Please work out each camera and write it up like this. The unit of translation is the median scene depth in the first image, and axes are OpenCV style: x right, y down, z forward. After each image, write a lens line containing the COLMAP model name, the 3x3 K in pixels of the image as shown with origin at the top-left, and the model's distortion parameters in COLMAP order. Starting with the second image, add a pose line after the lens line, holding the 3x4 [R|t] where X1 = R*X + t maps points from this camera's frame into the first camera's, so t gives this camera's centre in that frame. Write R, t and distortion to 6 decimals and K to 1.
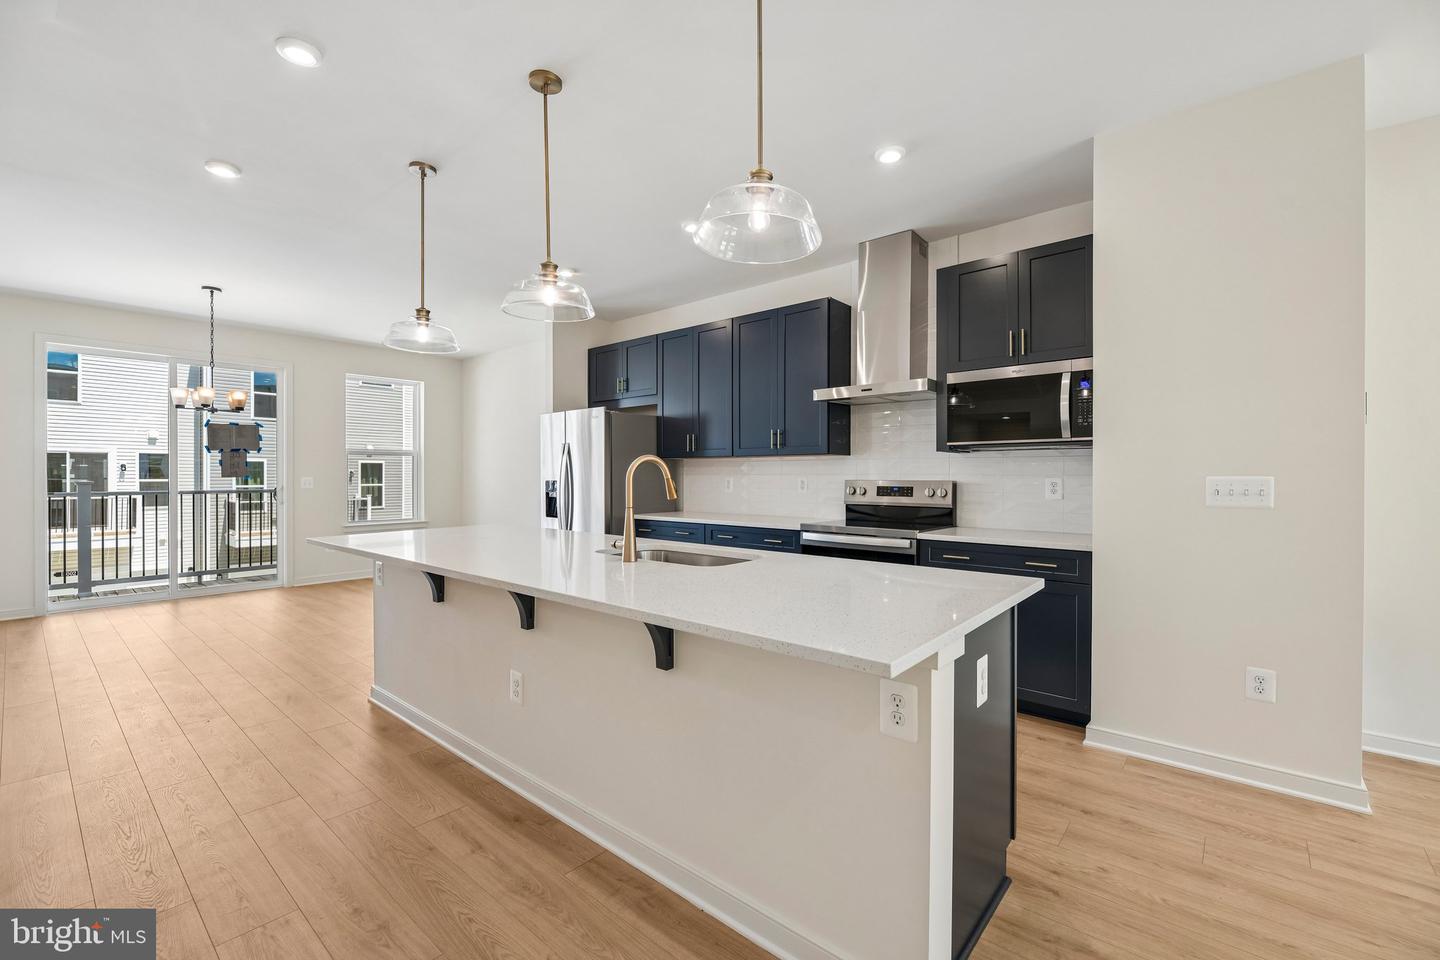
lens RADIAL K [[616.4, 0, 720.0], [0, 616.4, 480.0], [0, 0, 1]] dist [0.002668, -0.004727]
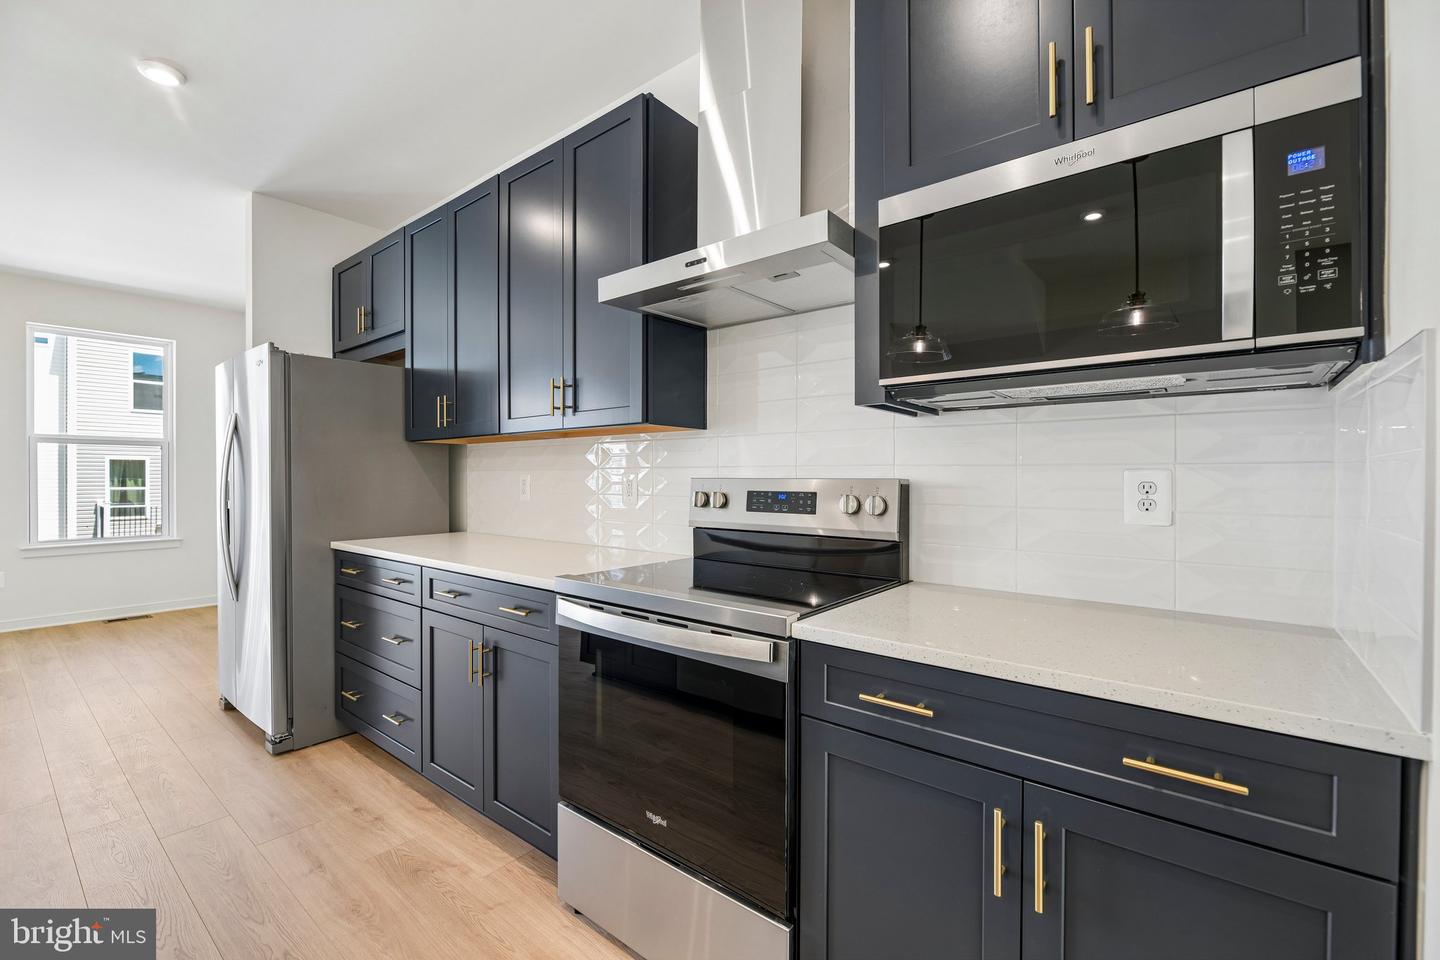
lens RADIAL K [[616.4, 0, 720.0], [0, 616.4, 480.0], [0, 0, 1]] dist [0.002668, -0.004727]
pose [[0.999495, 0.001136, 0.031752, 0.226085], [-0.001021, 0.999993, -0.003642, 0.003654], [-0.031756, 0.003607, 0.999489, 0.543648]]
